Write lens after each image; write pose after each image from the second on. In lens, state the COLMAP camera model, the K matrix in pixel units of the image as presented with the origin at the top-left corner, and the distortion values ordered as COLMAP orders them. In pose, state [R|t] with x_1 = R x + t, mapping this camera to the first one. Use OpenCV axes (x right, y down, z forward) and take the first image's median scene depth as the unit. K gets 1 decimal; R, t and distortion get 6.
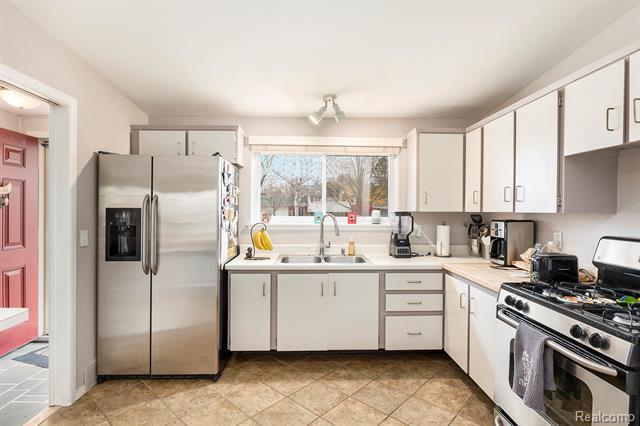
lens RADIAL K [[320.3, 0, 317.6], [0, 320.3, 211.5], [0, 0, 1]] dist [0.001970, -0.000605]
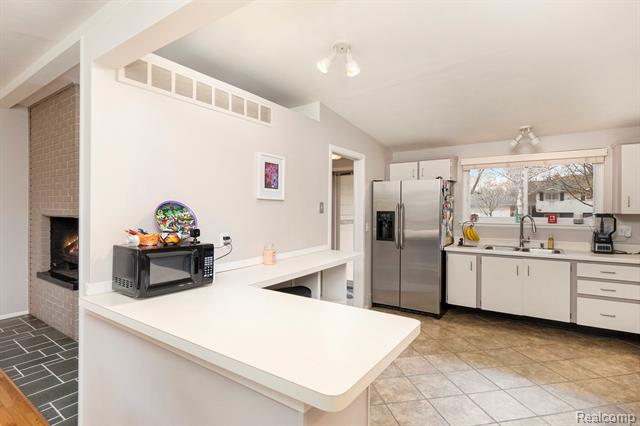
lens RADIAL K [[320.3, 0, 317.3], [0, 320.3, 210.1], [0, 0, 1]] dist [0.001970, -0.000605]
pose [[0.803011, -0.002952, -0.595957, 0.142471], [0.000250, 0.999989, -0.004616, -0.008361], [0.595964, 0.003557, 0.803003, -0.608575]]
